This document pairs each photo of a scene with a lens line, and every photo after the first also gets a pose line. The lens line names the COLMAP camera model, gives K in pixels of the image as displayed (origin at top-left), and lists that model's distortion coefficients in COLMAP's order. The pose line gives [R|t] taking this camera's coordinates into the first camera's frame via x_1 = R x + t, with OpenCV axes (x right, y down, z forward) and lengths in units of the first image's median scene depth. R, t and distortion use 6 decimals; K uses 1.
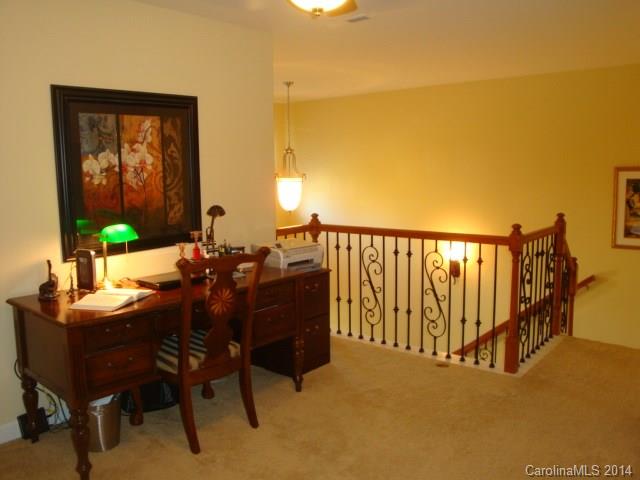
lens RADIAL K [[530.9, 0, 319.7], [0, 530.9, 239.6], [0, 0, 1]] dist [-0.148020, 0.113316]
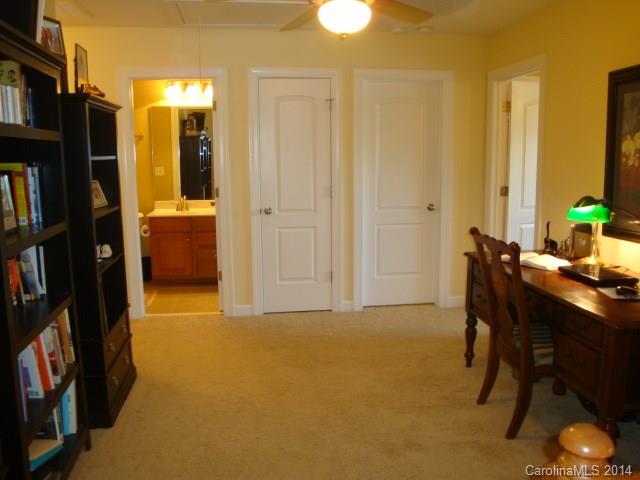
lens RADIAL K [[530.9, 0, 319.3], [0, 530.9, 241.2], [0, 0, 1]] dist [-0.148020, 0.113316]
pose [[-0.639637, 0.144670, -0.754940, 0.691478], [-0.068608, 0.967465, 0.243526, -0.163746], [0.765609, 0.207564, -0.608901, 1.176173]]
